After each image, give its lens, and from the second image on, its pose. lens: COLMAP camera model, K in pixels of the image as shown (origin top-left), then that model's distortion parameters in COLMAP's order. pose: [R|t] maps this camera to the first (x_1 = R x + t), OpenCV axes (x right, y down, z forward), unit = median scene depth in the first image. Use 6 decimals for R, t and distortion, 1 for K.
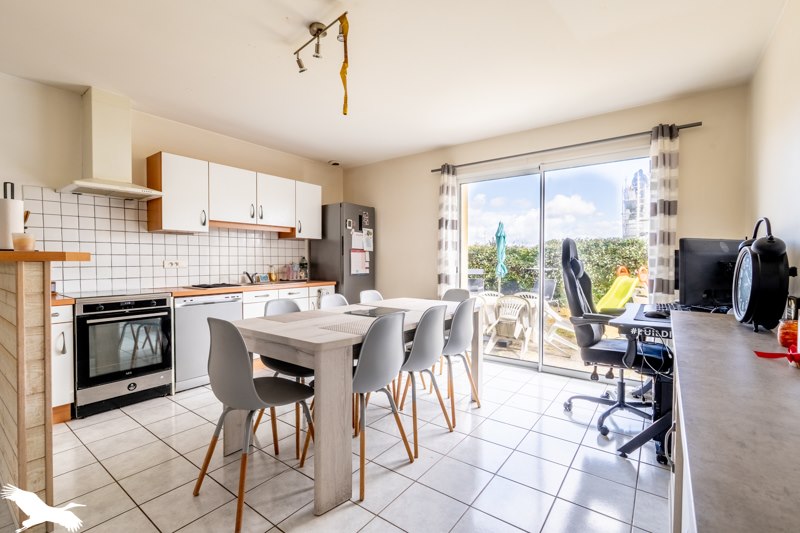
lens RADIAL K [[357.6, 0, 400.0], [0, 357.6, 266.5], [0, 0, 1]] dist [-0.000180, -0.000071]
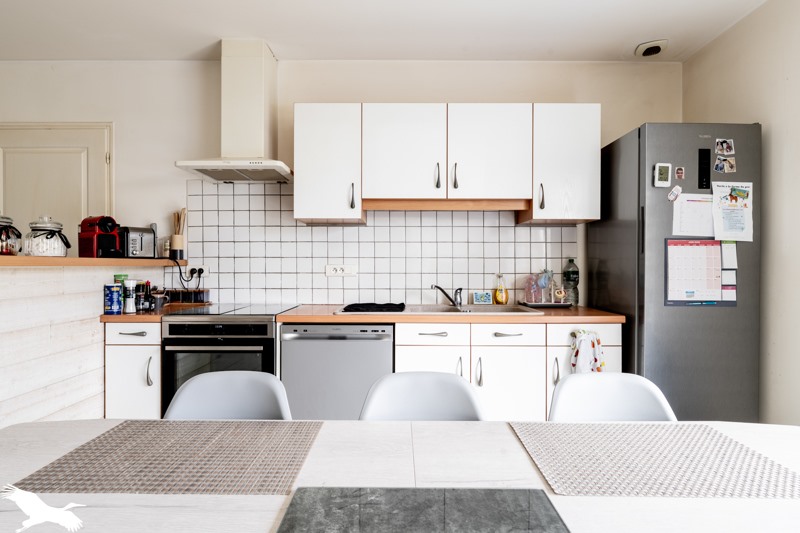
lens RADIAL K [[416.5, 0, 400.0], [0, 416.5, 266.5], [0, 0, 1]] dist [-0.003287, -0.000330]
pose [[0.596696, 0.004167, -0.802457, 0.058481], [-0.016889, 0.999830, -0.007367, -0.008575], [0.802290, 0.017949, 0.596665, 0.513606]]
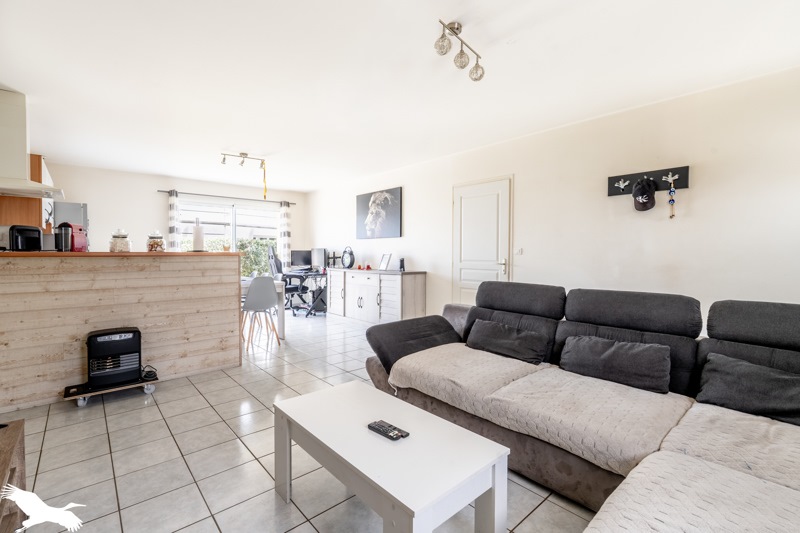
lens RADIAL K [[357.6, 0, 400.0], [0, 357.6, 266.5], [0, 0, 1]] dist [-0.000180, -0.000071]
pose [[0.202386, -0.035090, 0.978677, -1.076289], [0.017661, 0.999326, 0.032178, 0.000791], [-0.979146, 0.010772, 0.202870, -0.208871]]
